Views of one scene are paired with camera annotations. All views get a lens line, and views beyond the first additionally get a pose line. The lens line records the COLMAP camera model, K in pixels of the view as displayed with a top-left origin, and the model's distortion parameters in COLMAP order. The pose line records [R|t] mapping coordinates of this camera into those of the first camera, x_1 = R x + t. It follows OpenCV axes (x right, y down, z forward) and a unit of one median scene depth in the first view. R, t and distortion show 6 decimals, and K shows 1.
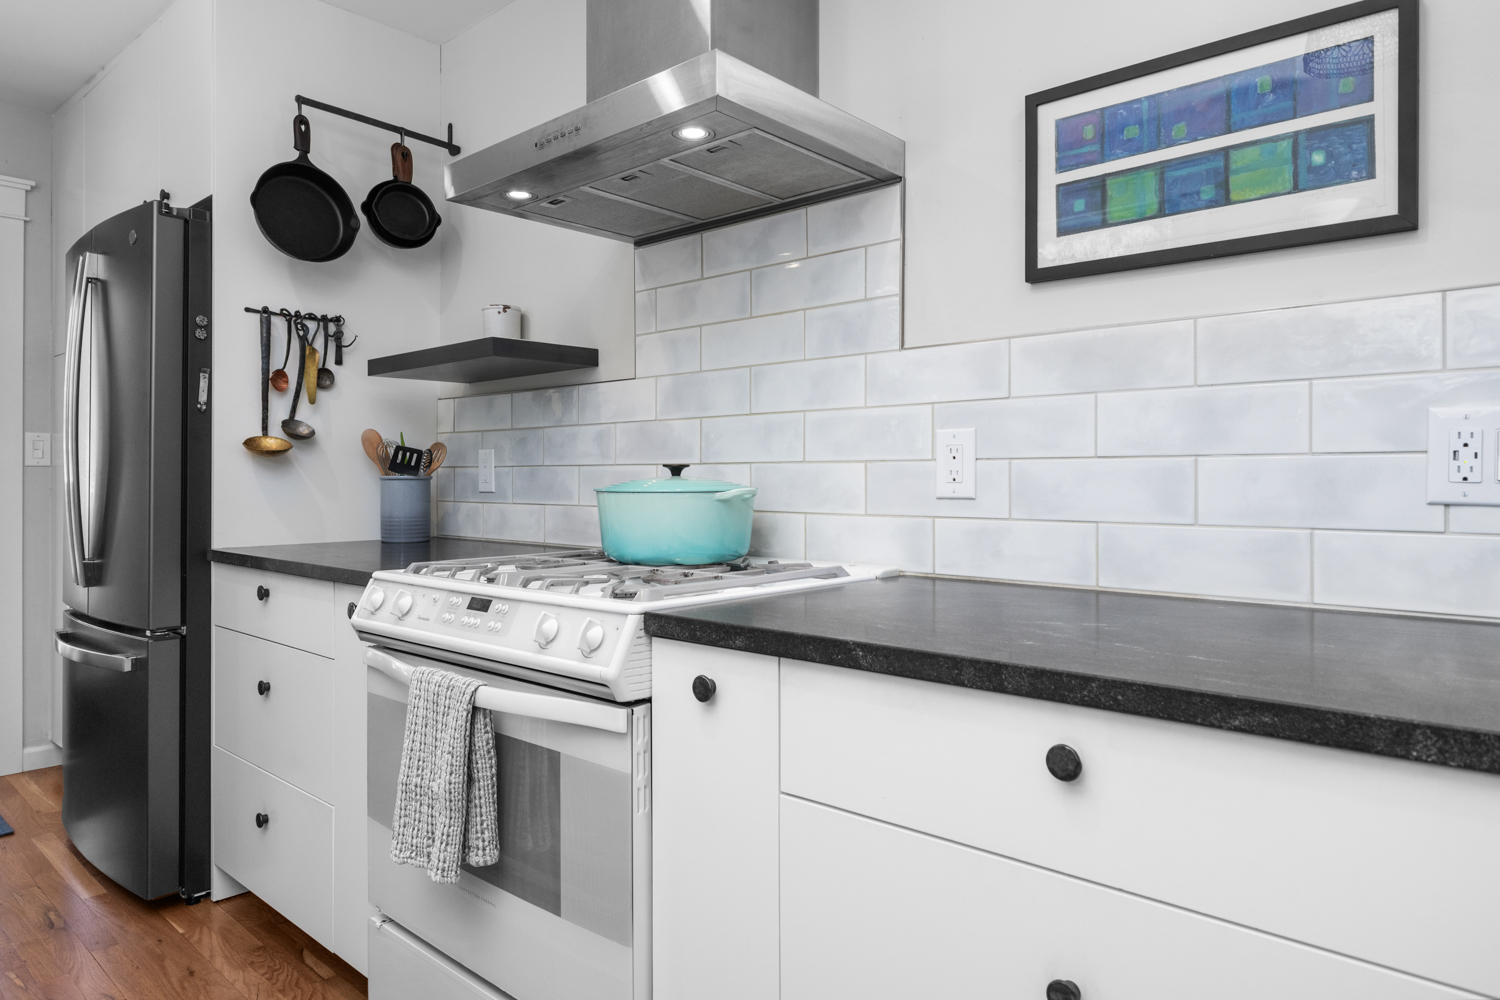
lens RADIAL K [[942.0, 0, 762.0], [0, 942.0, 483.7], [0, 0, 1]] dist [-0.009129, -0.006089]
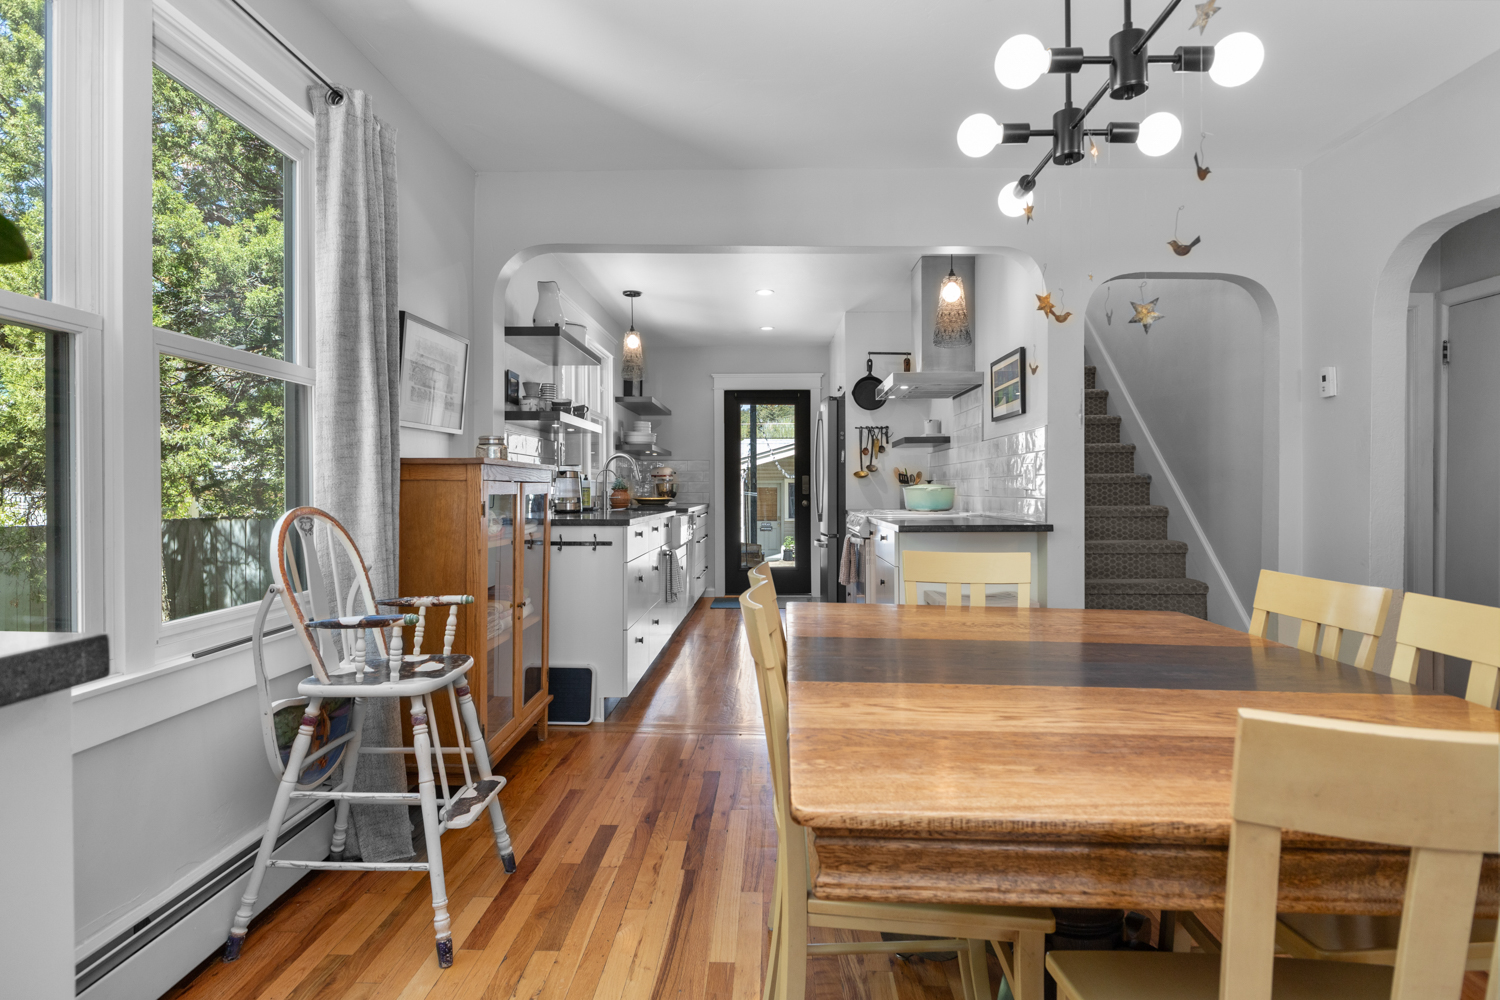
lens RADIAL K [[813.5, 0, 760.8], [0, 813.5, 497.1], [0, 0, 1]] dist [-0.000830, -0.003341]
pose [[0.652844, 0.001724, -0.757491, 1.187753], [0.006315, 0.999950, 0.007719, 0.008978], [0.757466, -0.009823, 0.652800, -0.888443]]
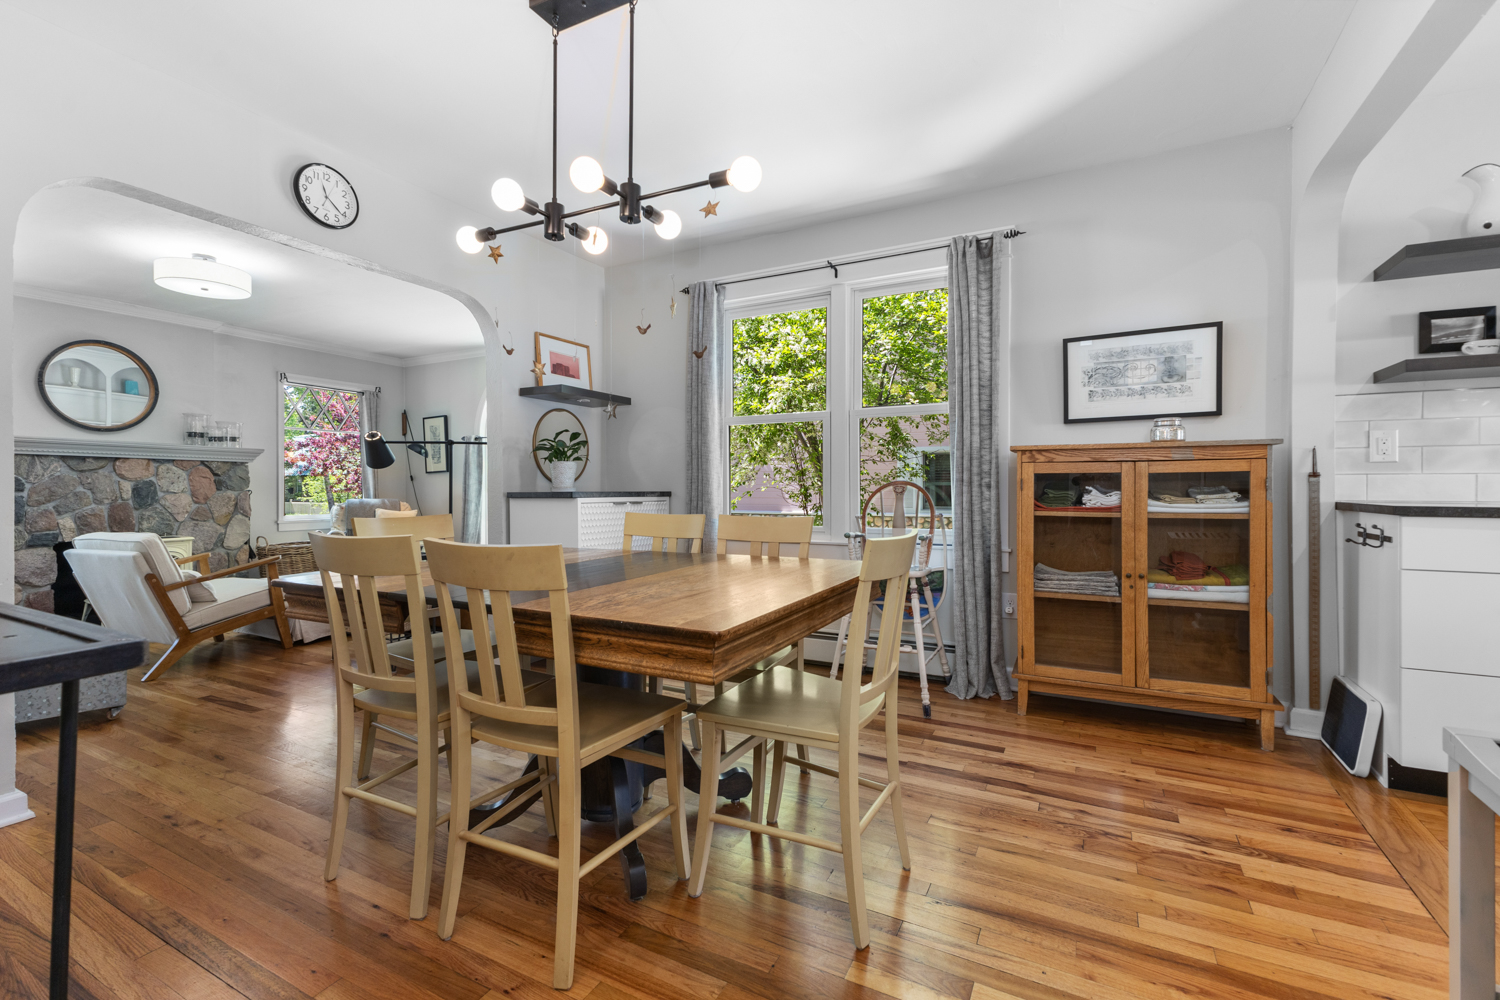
lens RADIAL K [[653.5, 0, 746.2], [0, 653.5, 494.8], [0, 0, 1]] dist [0.013559, -0.002588]
pose [[-0.972216, 0.000948, -0.234083, 0.893232], [0.001087, 0.999999, -0.000465, 0.045832], [0.234083, -0.000706, -0.972216, 0.507836]]
